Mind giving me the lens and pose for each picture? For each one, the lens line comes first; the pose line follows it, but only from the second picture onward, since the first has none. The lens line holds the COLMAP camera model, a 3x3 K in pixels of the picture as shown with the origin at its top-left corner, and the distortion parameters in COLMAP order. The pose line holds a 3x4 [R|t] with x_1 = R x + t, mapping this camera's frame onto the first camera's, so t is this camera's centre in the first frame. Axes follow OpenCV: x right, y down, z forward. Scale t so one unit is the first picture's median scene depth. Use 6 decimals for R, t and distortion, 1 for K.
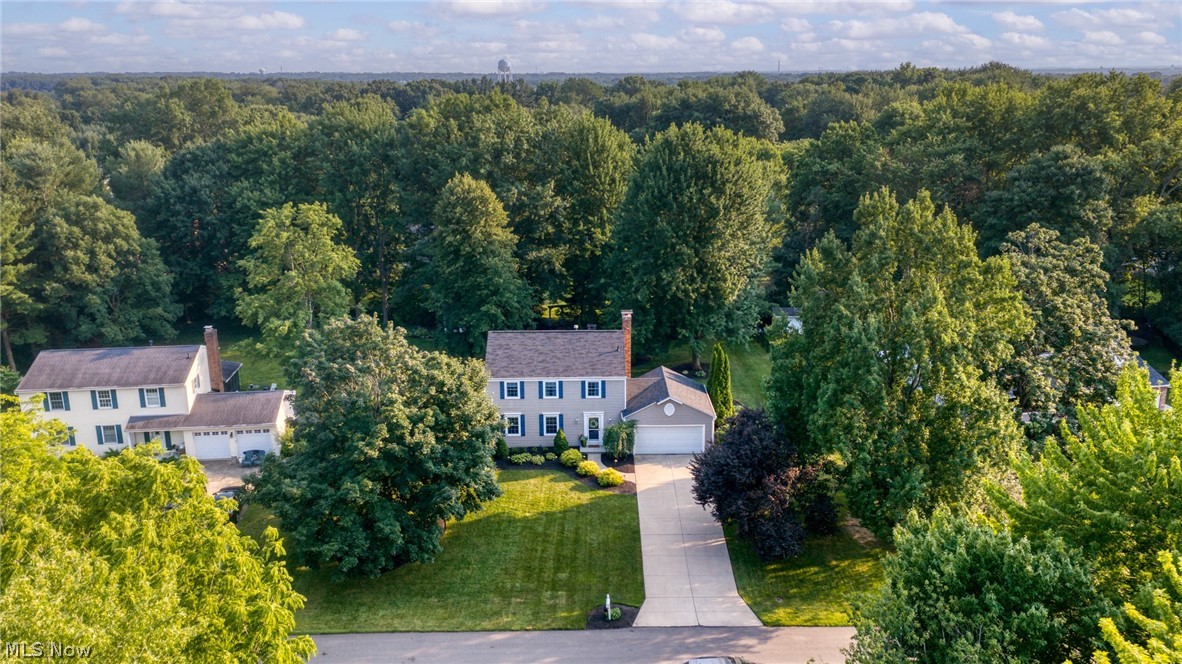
lens RADIAL K [[948.0, 0, 591.0], [0, 948.0, 331.6], [0, 0, 1]] dist [-0.008276, -0.001537]
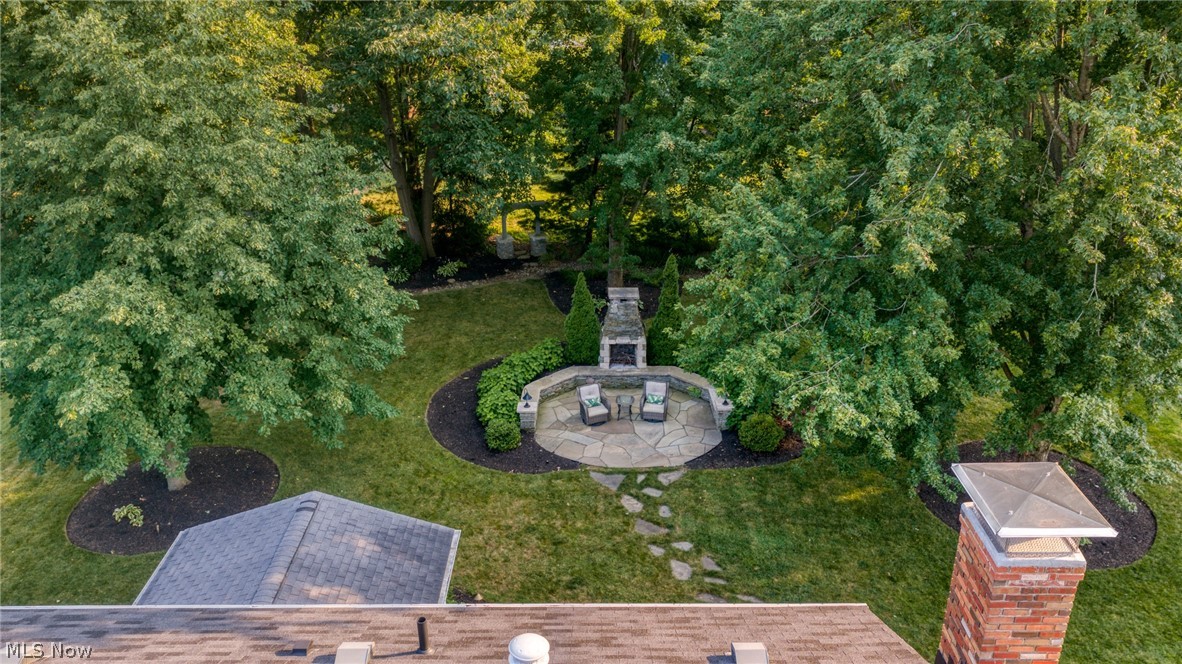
lens RADIAL K [[948.0, 0, 591.1], [0, 948.0, 332.8], [0, 0, 1]] dist [-0.008276, -0.001537]
pose [[0.999964, -0.008455, -0.000959, -0.010078], [0.008504, 0.989142, 0.146716, -0.038598], [-0.000292, -0.146718, 0.989178, 0.711079]]
